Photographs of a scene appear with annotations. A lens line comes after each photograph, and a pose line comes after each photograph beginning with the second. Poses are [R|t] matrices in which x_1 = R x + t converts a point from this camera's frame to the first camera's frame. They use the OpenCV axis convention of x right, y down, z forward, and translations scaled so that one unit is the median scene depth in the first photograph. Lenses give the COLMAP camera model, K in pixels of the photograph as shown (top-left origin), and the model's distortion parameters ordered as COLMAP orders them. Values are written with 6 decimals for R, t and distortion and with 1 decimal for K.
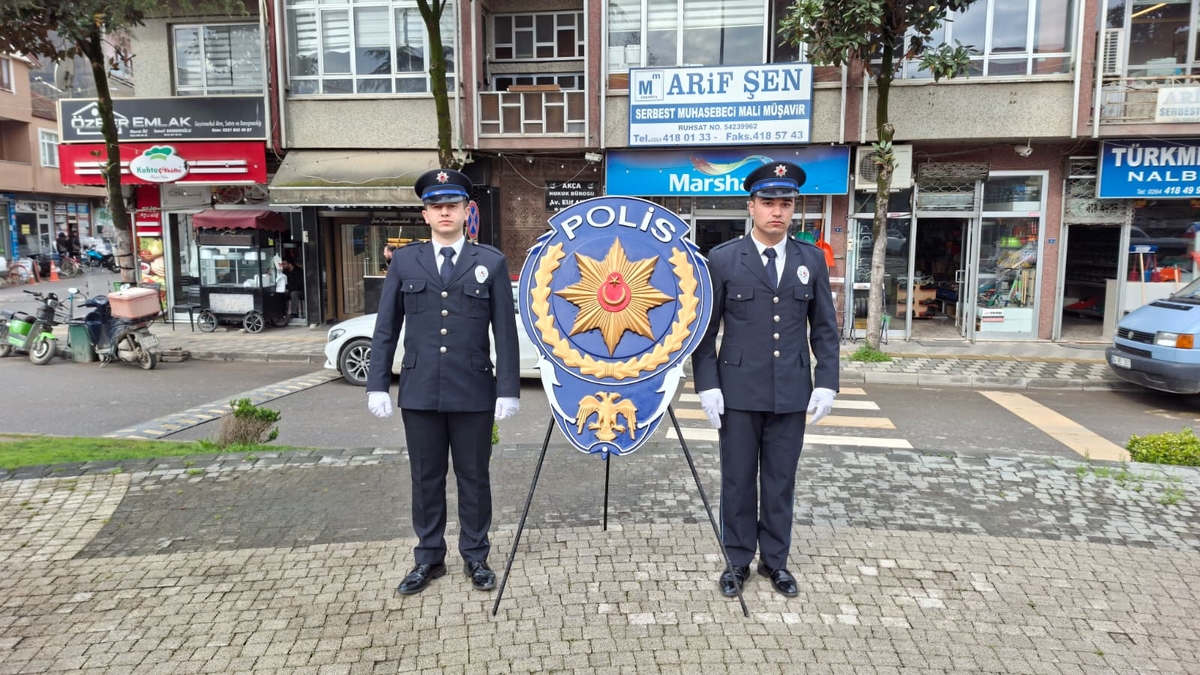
lens RADIAL K [[843.4, 0, 602.0], [0, 843.4, 329.4], [0, 0, 1]] dist [0.165281, -0.212326]
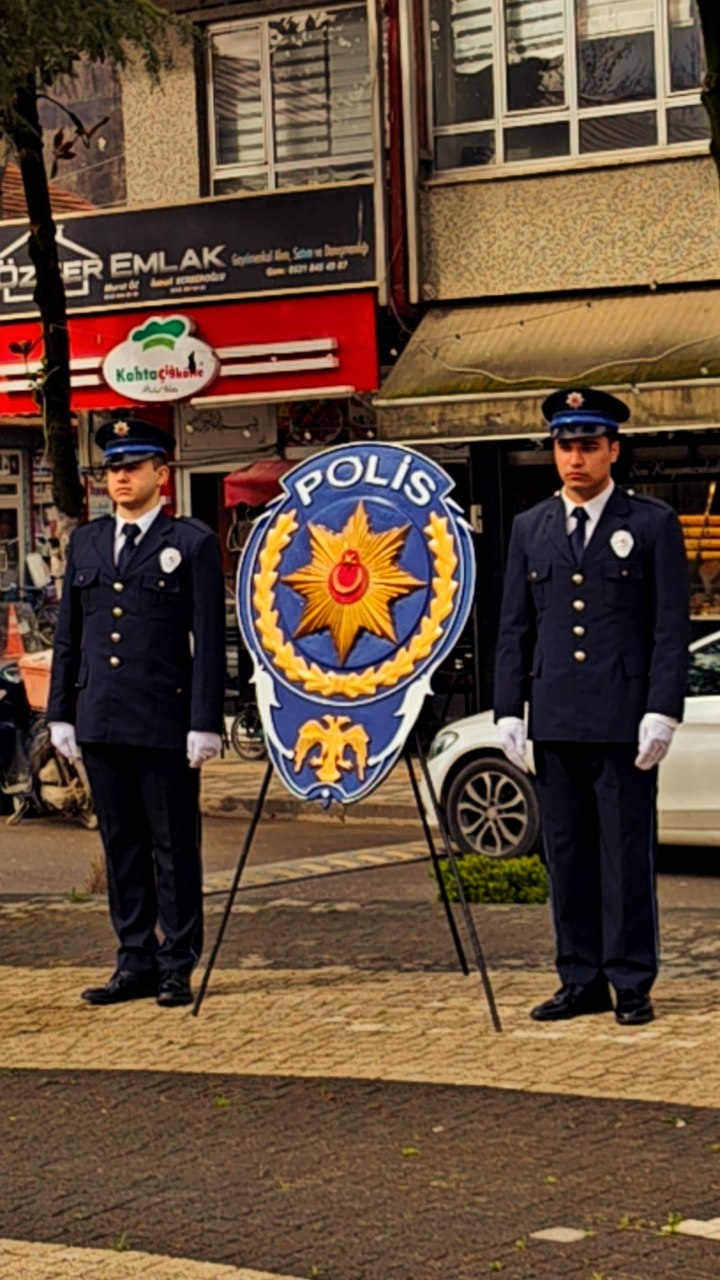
lens RADIAL K [[3194.8, 0, 360.0], [0, 3194.8, 640.0], [0, 0, 1]] dist [0.028984, 0.345112]
pose [[0.886022, -0.010774, -0.463517, 0.313073], [-0.020693, 0.997815, -0.062748, 0.043896], [0.463180, 0.065188, 0.883863, -0.339343]]
